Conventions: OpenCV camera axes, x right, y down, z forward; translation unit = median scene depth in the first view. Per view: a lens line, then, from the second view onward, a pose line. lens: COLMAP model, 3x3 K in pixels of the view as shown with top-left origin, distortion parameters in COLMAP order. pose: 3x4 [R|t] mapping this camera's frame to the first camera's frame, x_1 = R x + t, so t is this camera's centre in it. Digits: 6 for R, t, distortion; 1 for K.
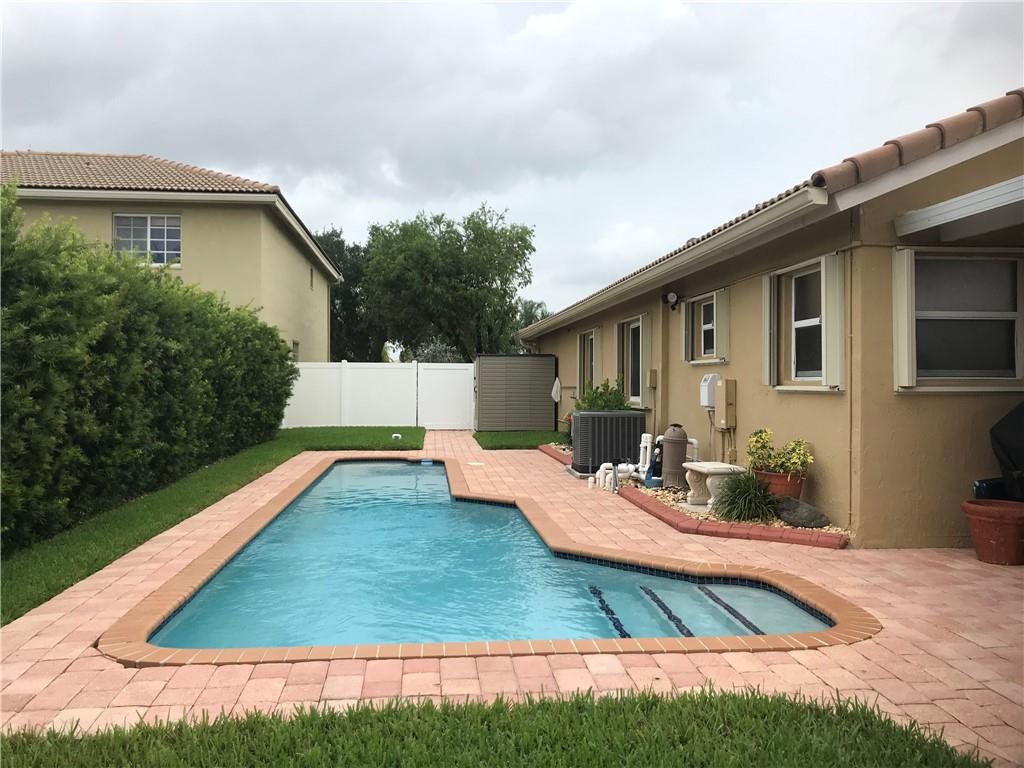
lens RADIAL K [[837.2, 0, 513.5], [0, 837.2, 371.5], [0, 0, 1]] dist [0.071644, -0.082078]
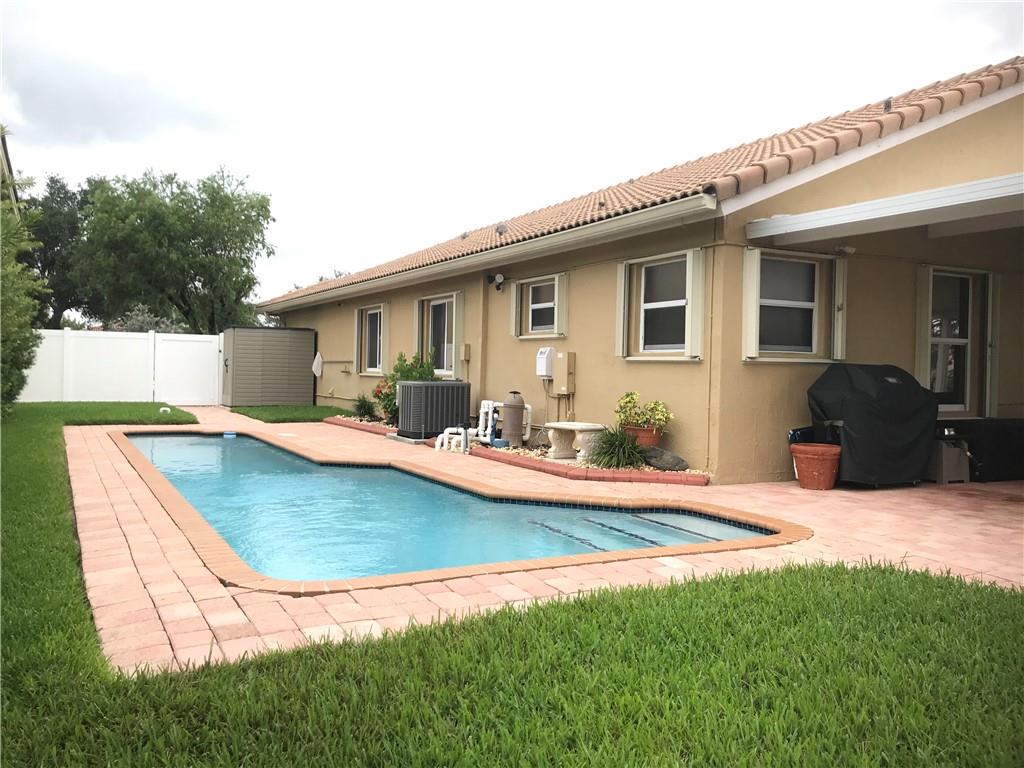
lens RADIAL K [[831.9, 0, 512.9], [0, 831.9, 373.0], [0, 0, 1]] dist [0.153563, -0.354485]
pose [[0.925001, 0.012114, 0.379771, -0.250619], [-0.021138, 0.999584, 0.019600, 0.017464], [-0.379376, -0.026158, 0.924873, -0.028109]]
